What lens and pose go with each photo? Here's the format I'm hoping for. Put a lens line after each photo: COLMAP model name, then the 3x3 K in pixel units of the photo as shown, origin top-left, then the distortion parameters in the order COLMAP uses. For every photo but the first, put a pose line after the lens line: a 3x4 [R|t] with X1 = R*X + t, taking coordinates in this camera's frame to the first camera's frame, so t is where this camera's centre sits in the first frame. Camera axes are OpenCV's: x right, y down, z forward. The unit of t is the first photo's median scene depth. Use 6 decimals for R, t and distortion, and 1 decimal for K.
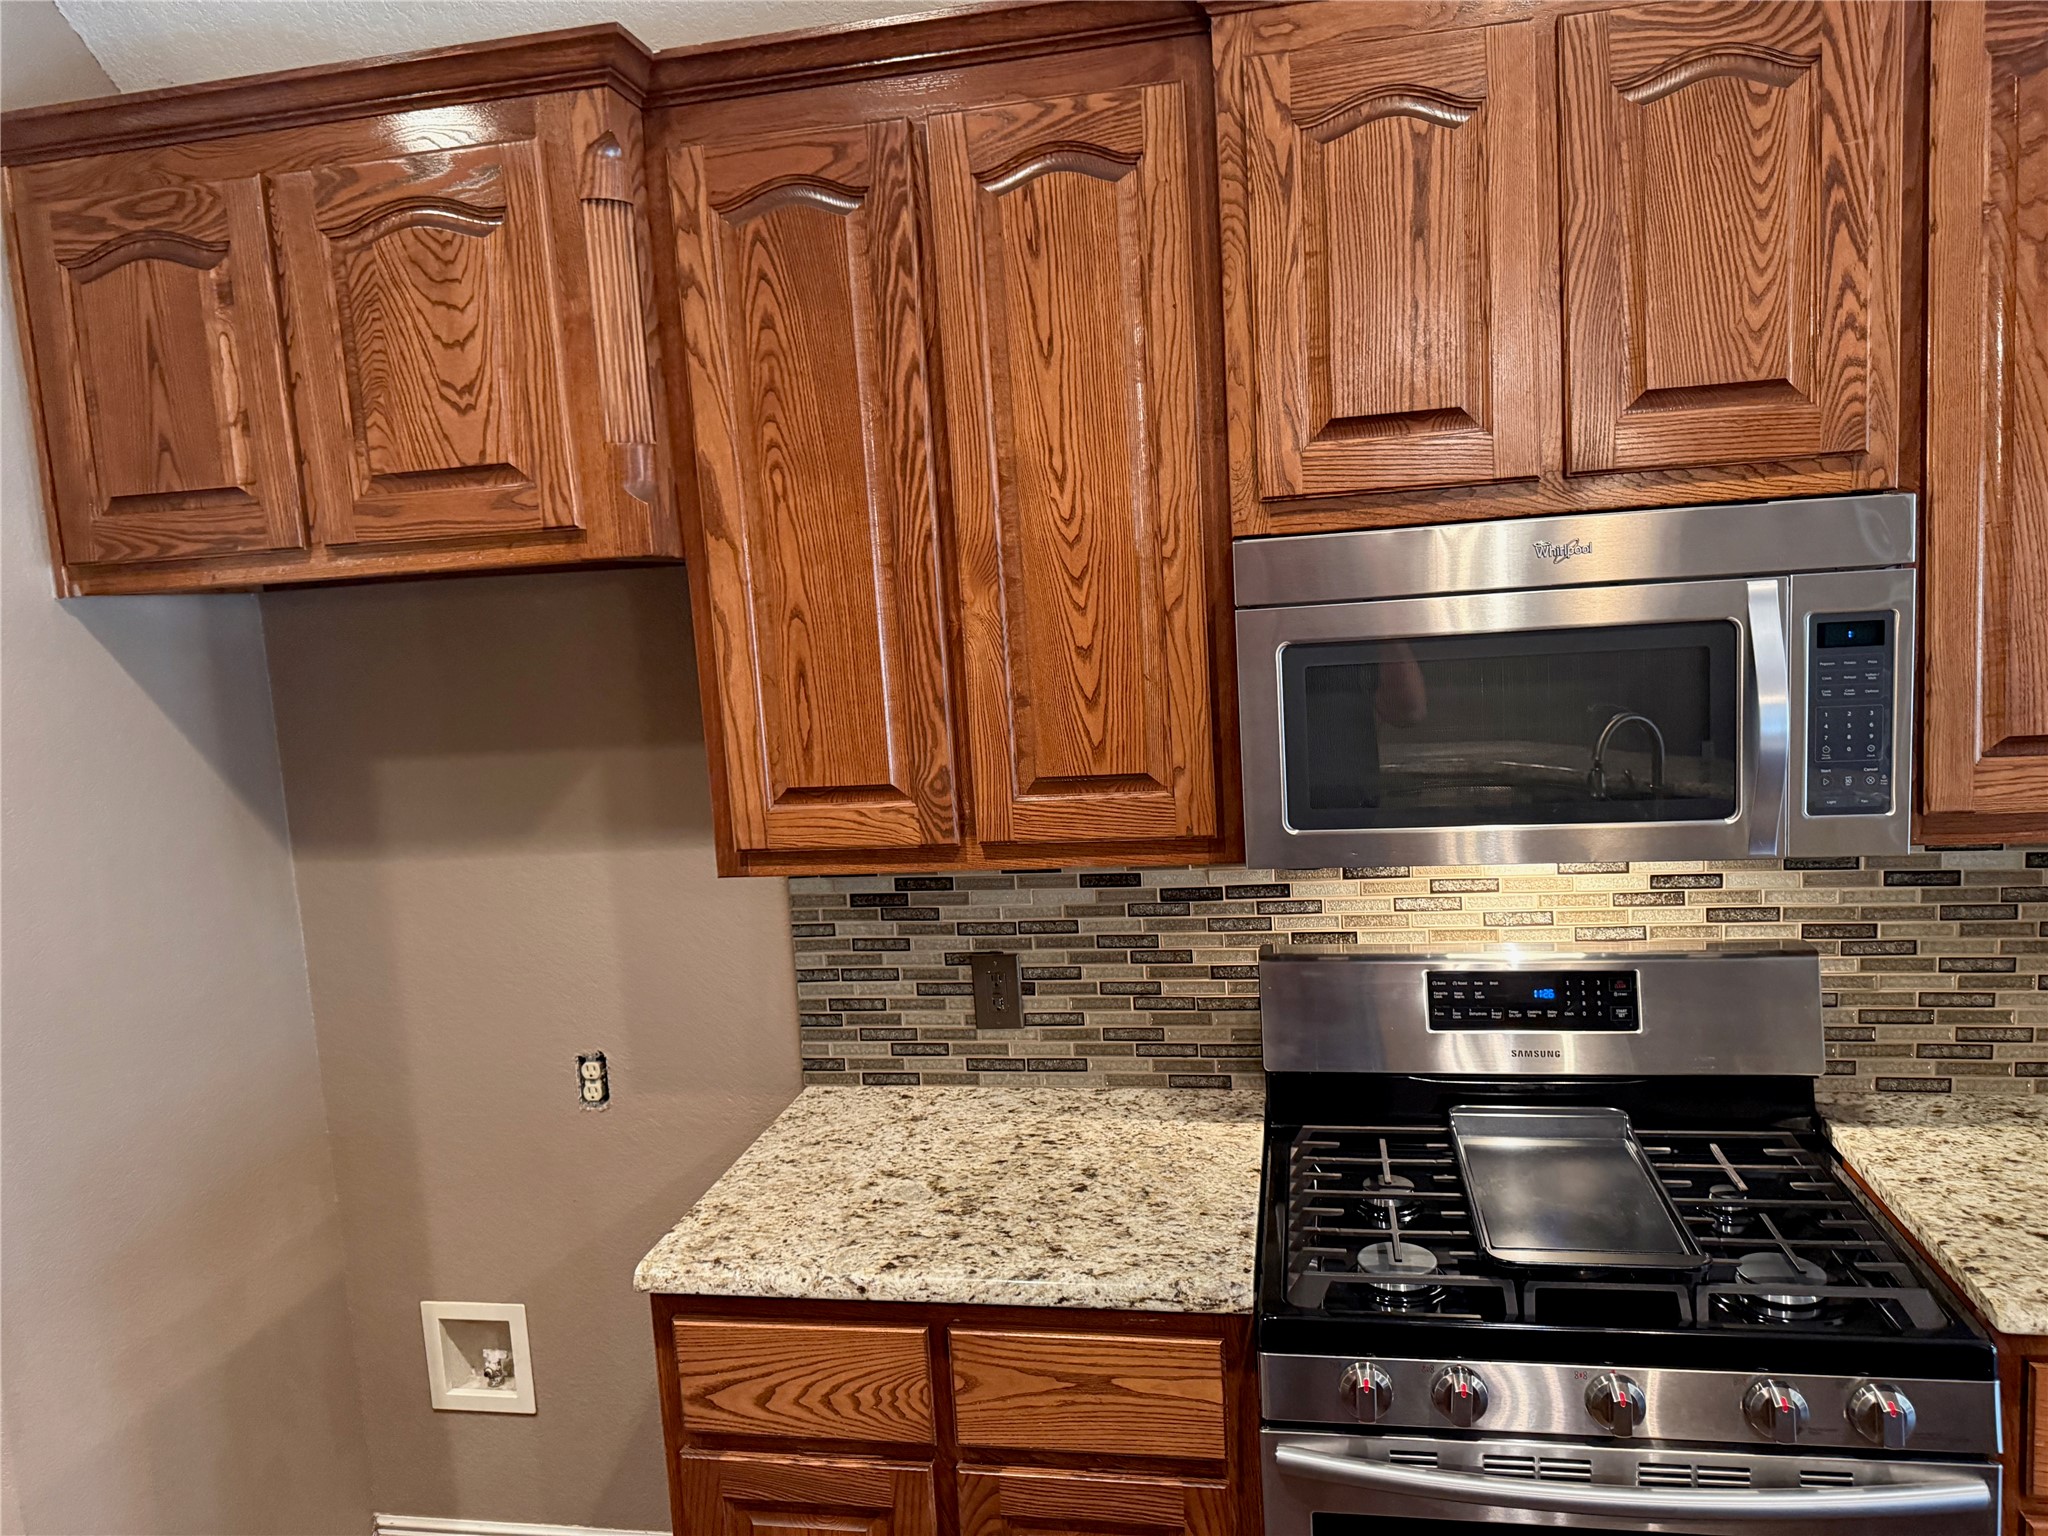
lens RADIAL K [[1440.8, 0, 1024.0], [0, 1440.8, 768.0], [0, 0, 1]] dist [0.120247, -0.139925]
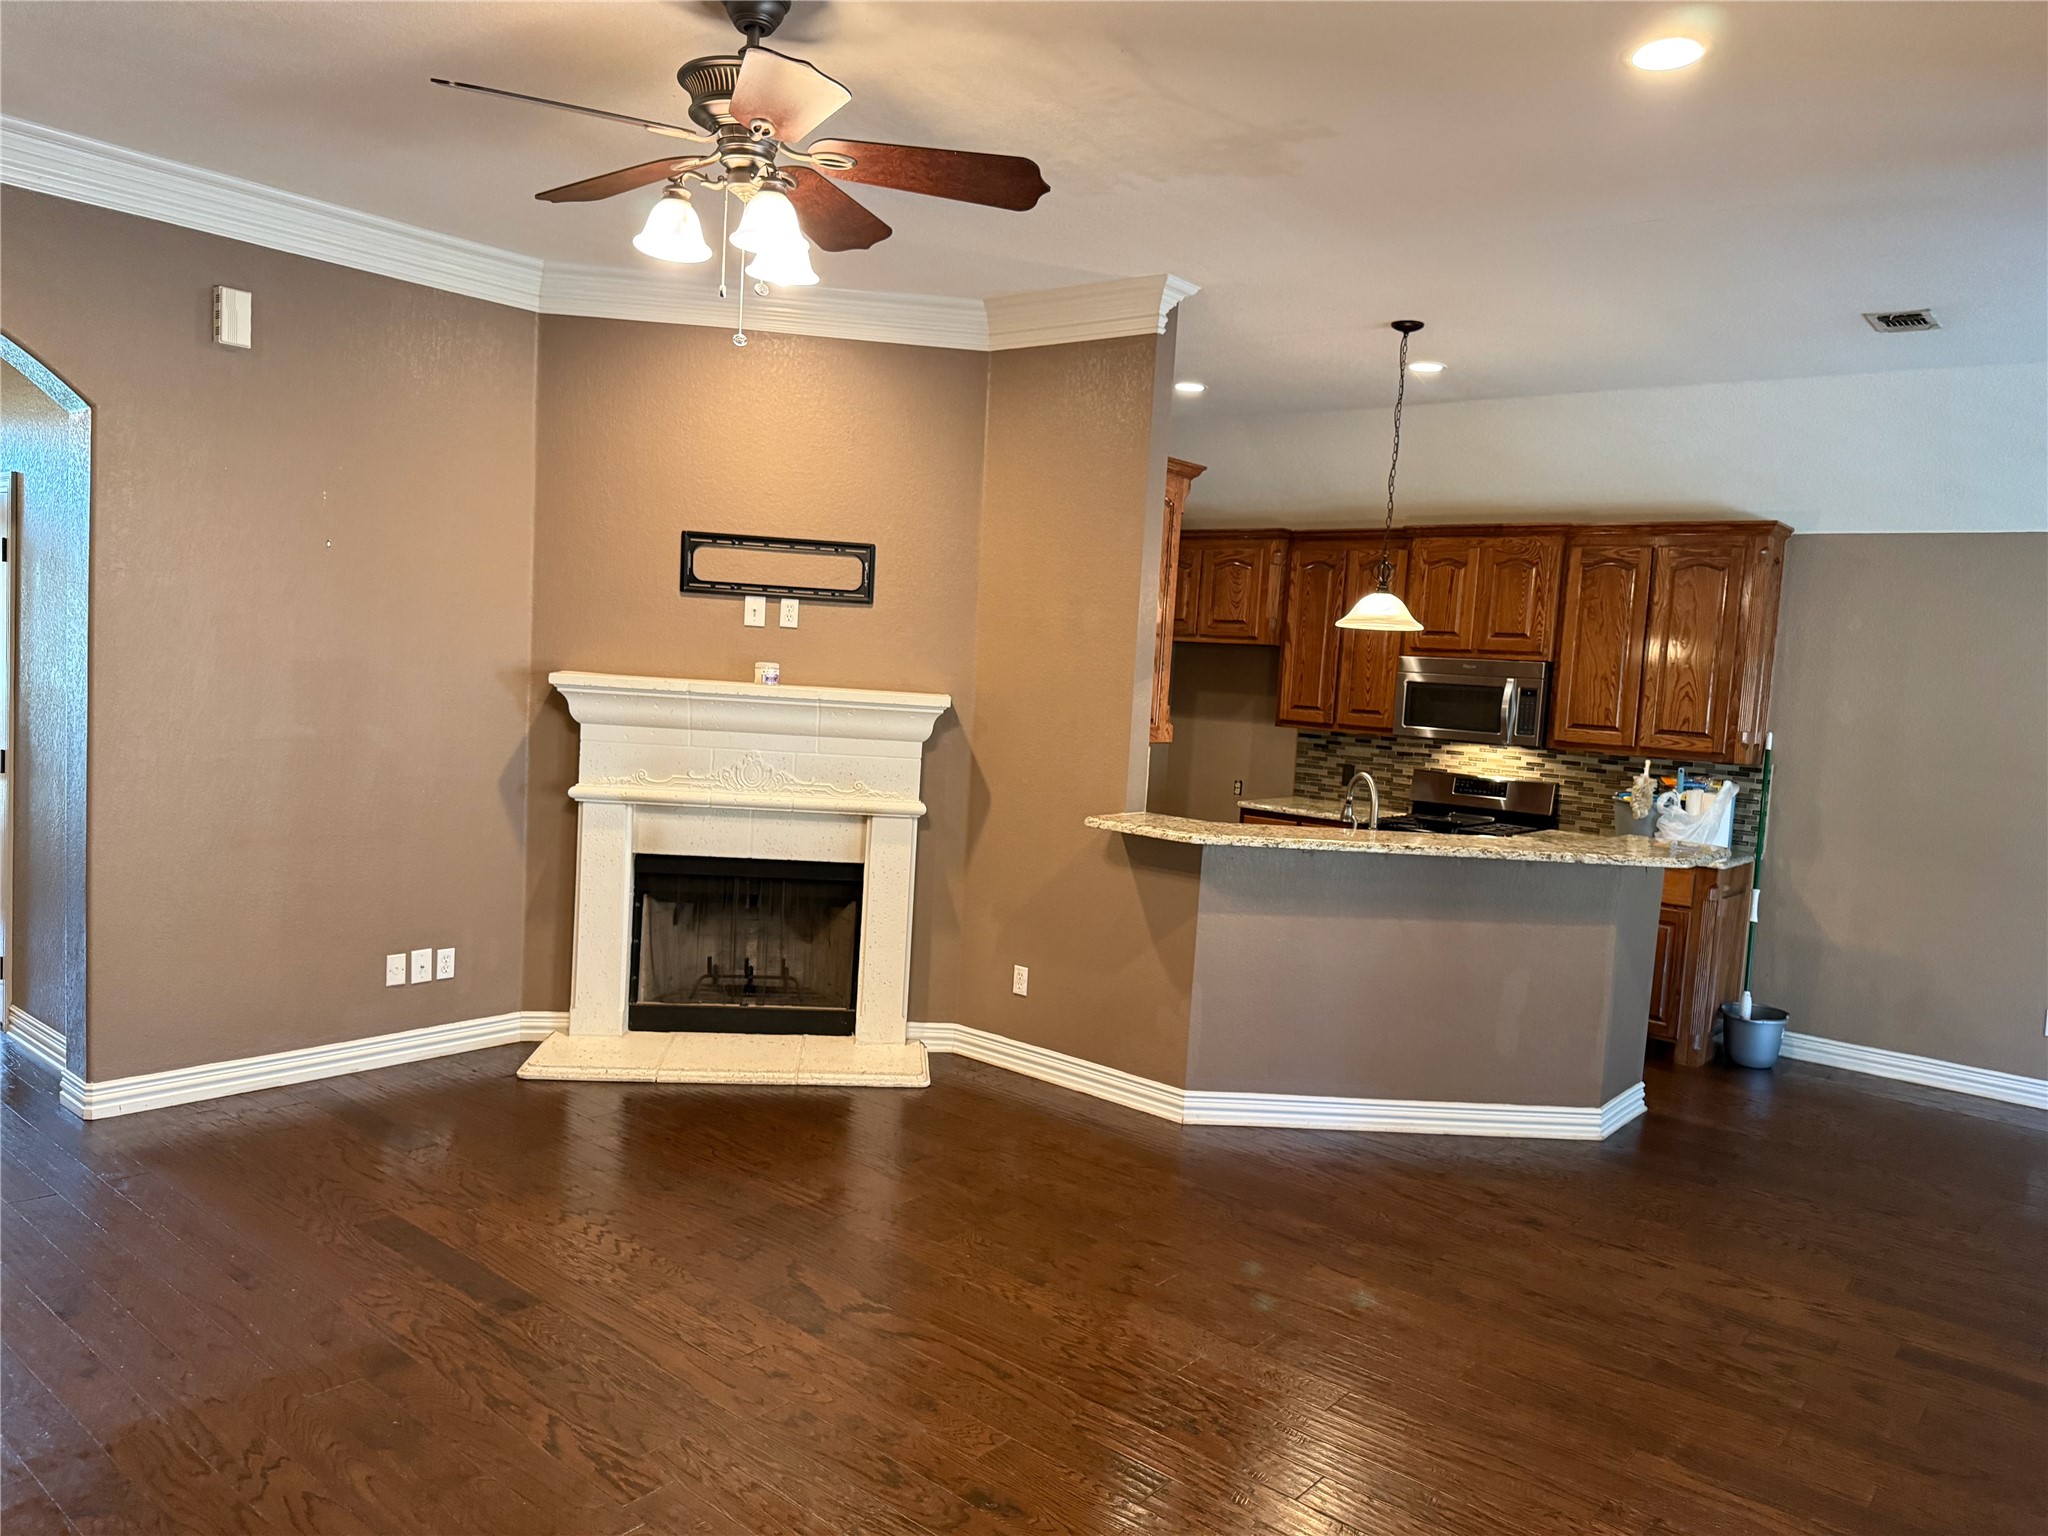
lens RADIAL K [[1441.8, 0, 1024.0], [0, 1441.8, 768.0], [0, 0, 1]] dist [0.157056, -0.263425]
pose [[0.870398, 0.150521, -0.468776, 1.093974], [-0.172896, 0.984929, -0.004771, 0.334170], [0.460992, 0.085202, 0.883304, -2.879108]]
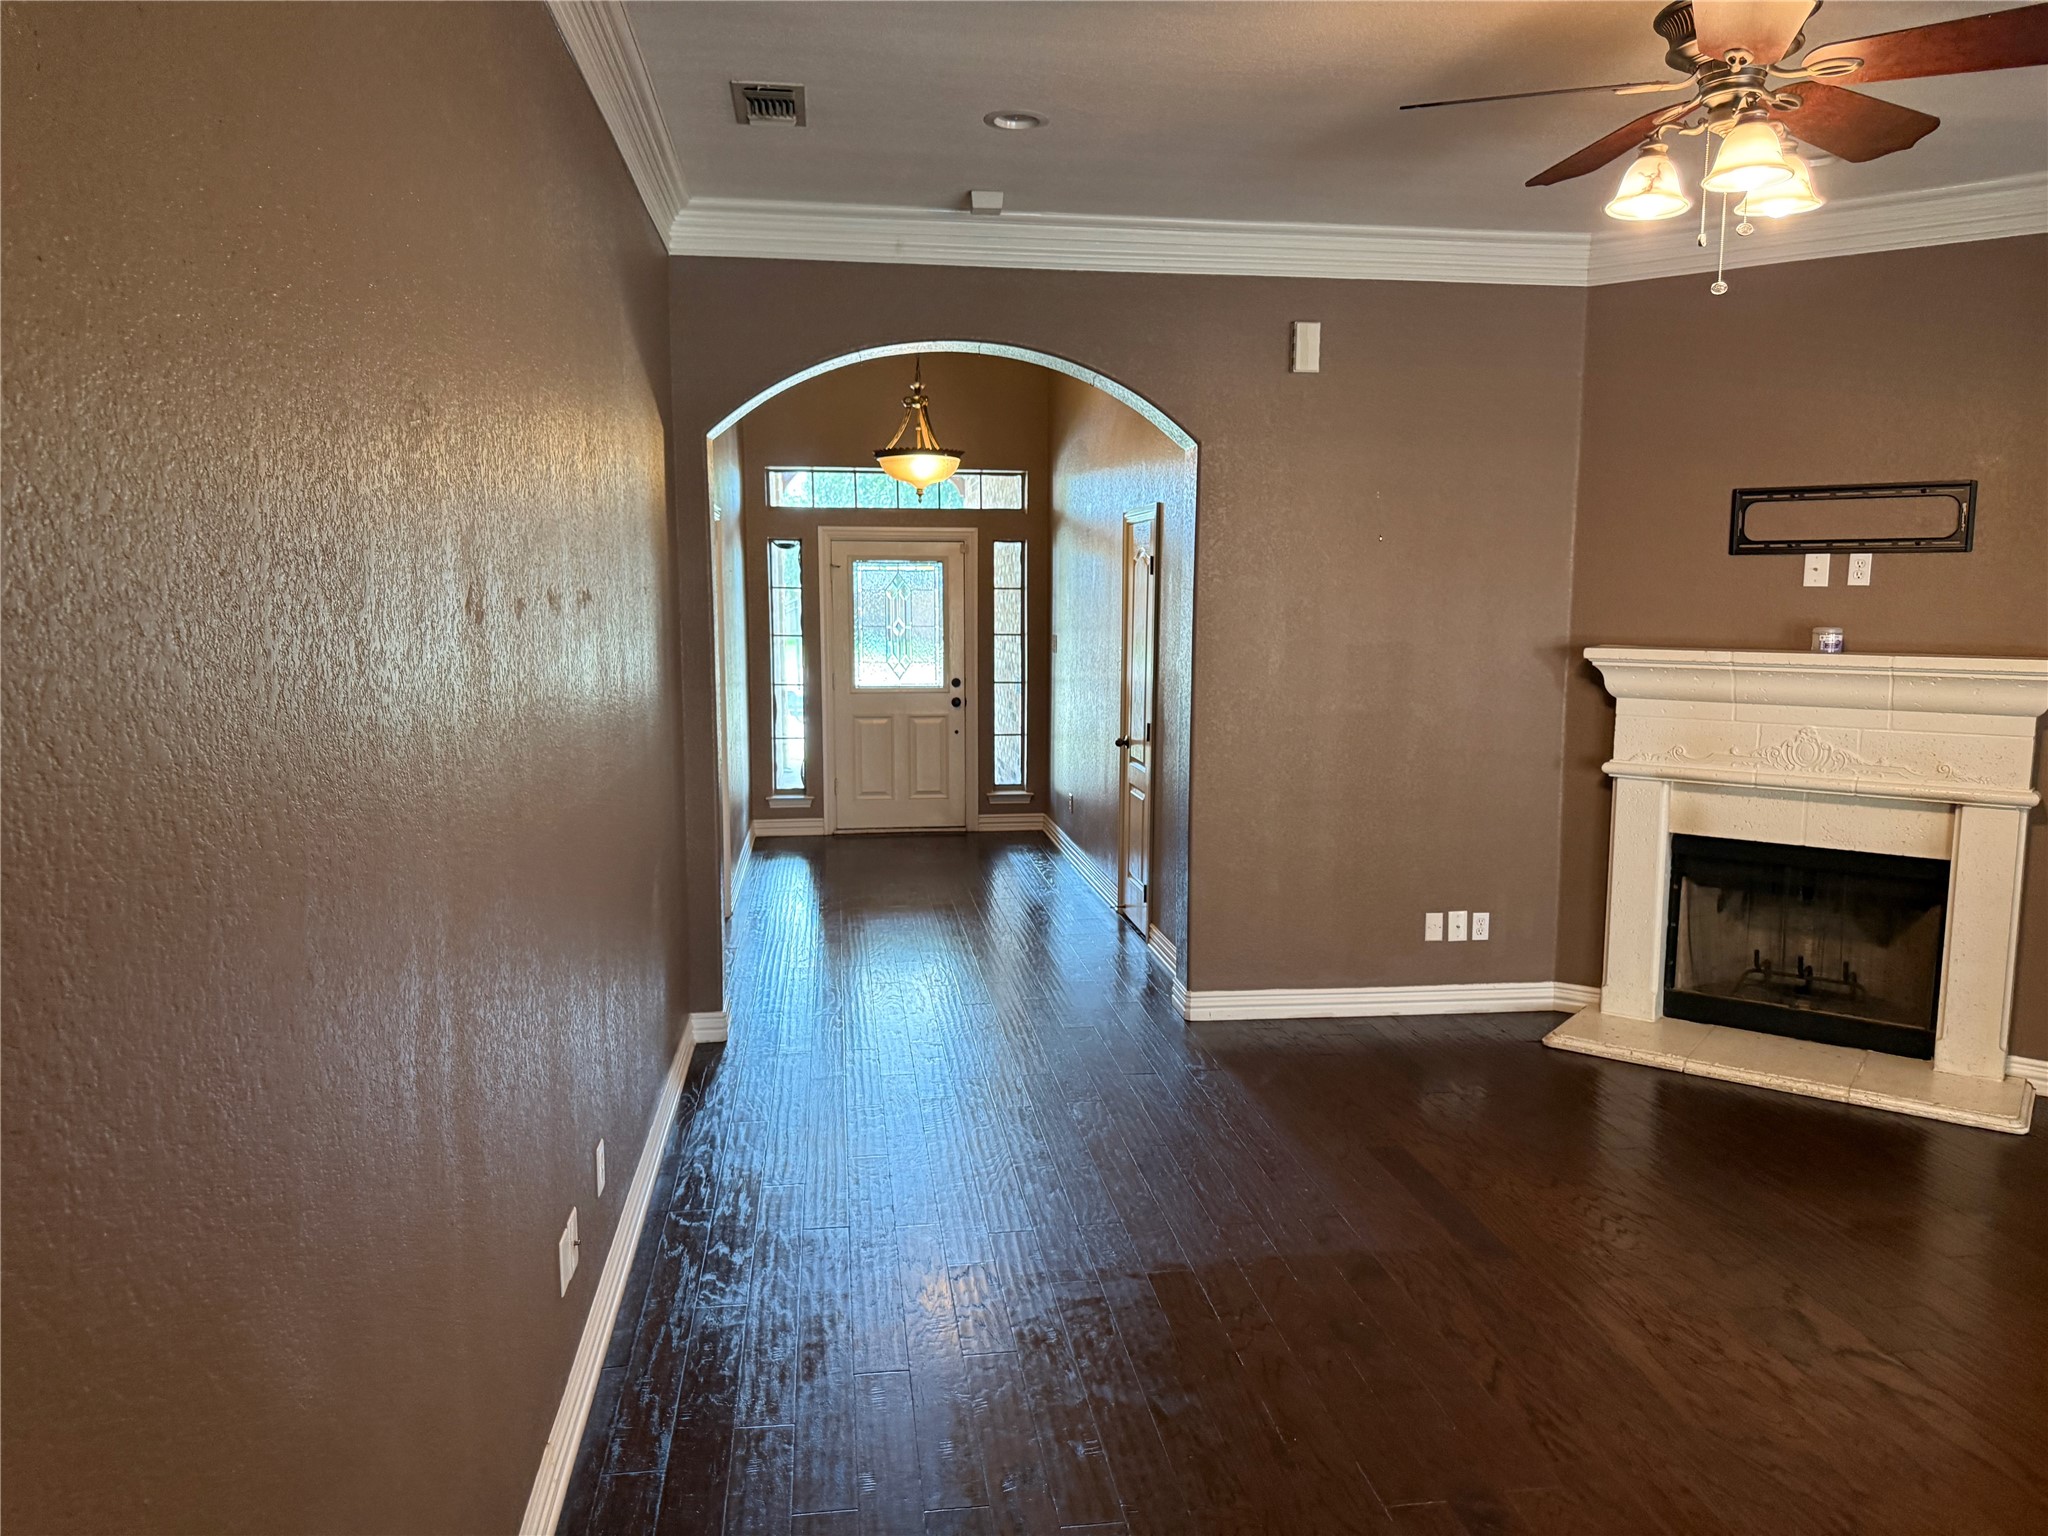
lens RADIAL K [[1455.8, 0, 1052.8], [0, 1455.8, 770.6], [0, 0, 1]] dist [0.159683, -0.220739]
pose [[0.334994, 0.177026, -0.925441, 1.283275], [-0.145515, 0.980128, 0.134813, 0.296726], [0.930916, 0.089504, 0.354097, -2.779420]]
